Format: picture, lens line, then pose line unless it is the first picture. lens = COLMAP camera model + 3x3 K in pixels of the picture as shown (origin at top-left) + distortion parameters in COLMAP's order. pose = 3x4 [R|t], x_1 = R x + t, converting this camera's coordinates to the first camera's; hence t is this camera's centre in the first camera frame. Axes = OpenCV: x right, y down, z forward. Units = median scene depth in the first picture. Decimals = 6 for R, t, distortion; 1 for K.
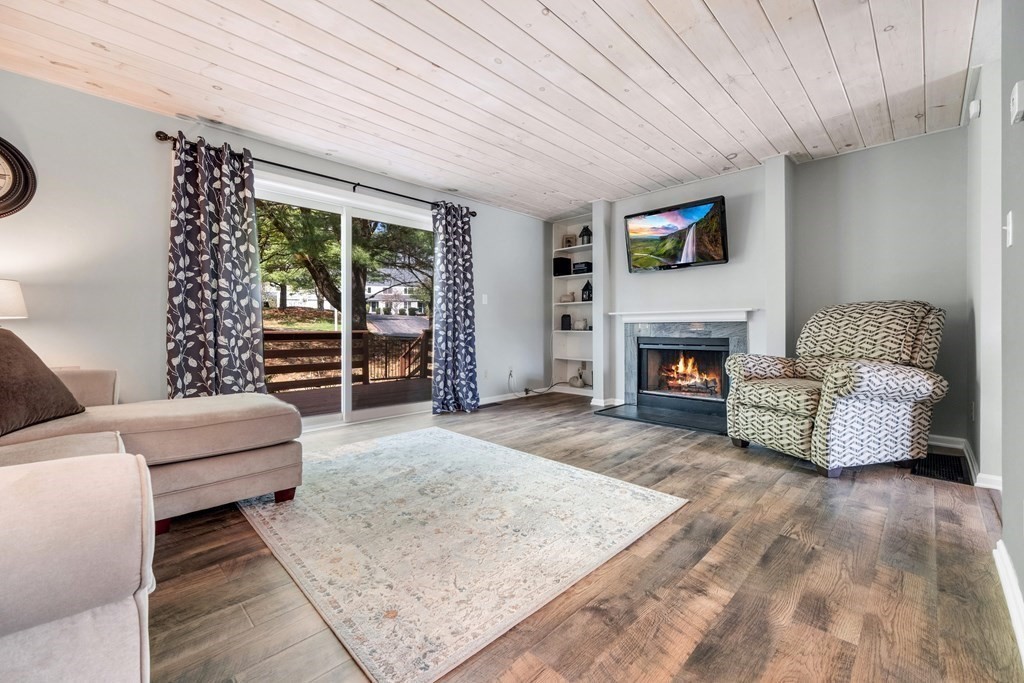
lens RADIAL K [[421.0, 0, 511.6], [0, 421.0, 336.0], [0, 0, 1]] dist [-0.004609, -0.000097]
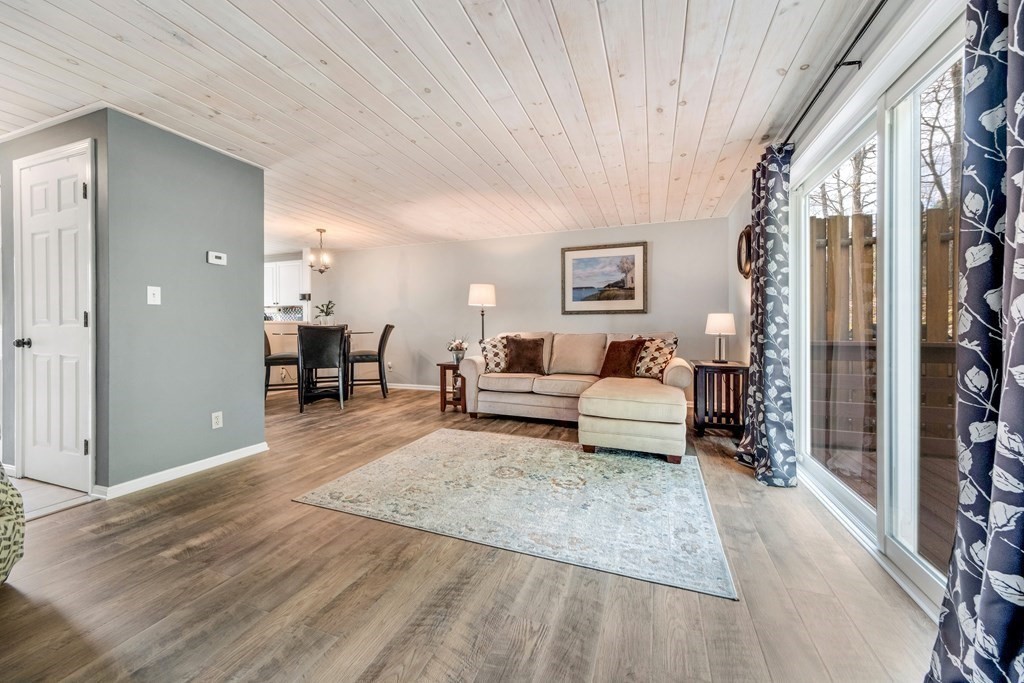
lens RADIAL K [[376.0, 0, 515.2], [0, 376.0, 327.4], [0, 0, 1]] dist [0.003406, -0.000195]
pose [[-0.907041, 0.004375, -0.421019, 0.153129], [-0.003958, 0.999813, 0.018916, -0.051838], [0.421023, 0.018824, -0.906855, 1.115802]]
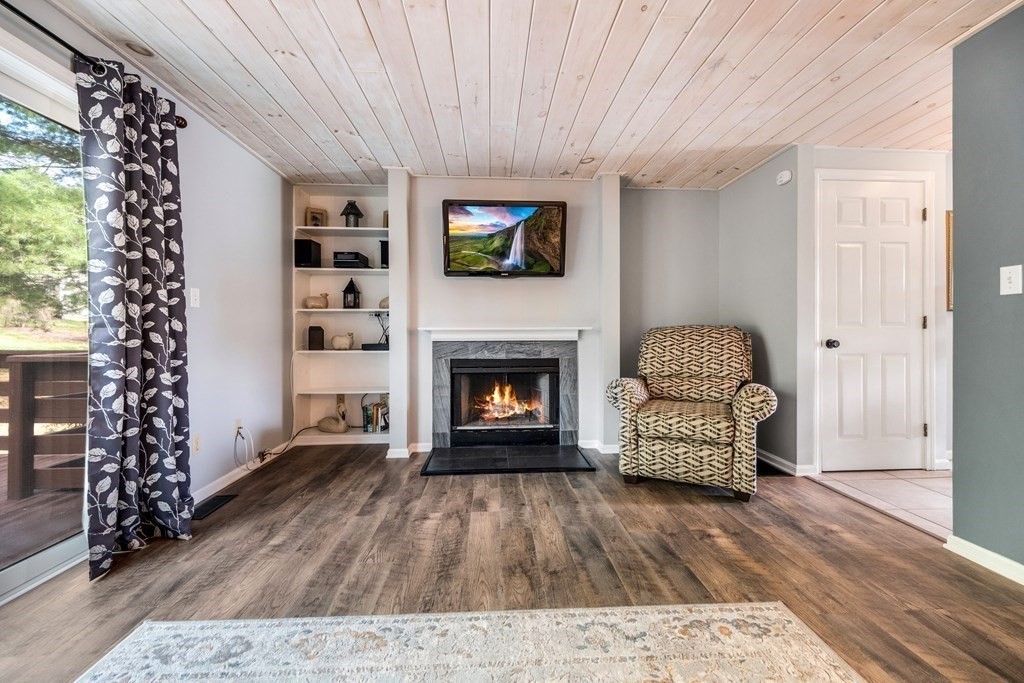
lens RADIAL K [[421.0, 0, 516.7], [0, 421.0, 333.5], [0, 0, 1]] dist [-0.004609, -0.000097]
pose [[0.660667, -0.001799, 0.750677, -0.220053], [0.014167, 0.999849, -0.010071, -0.038866], [-0.750546, 0.017288, 0.660593, 0.436555]]
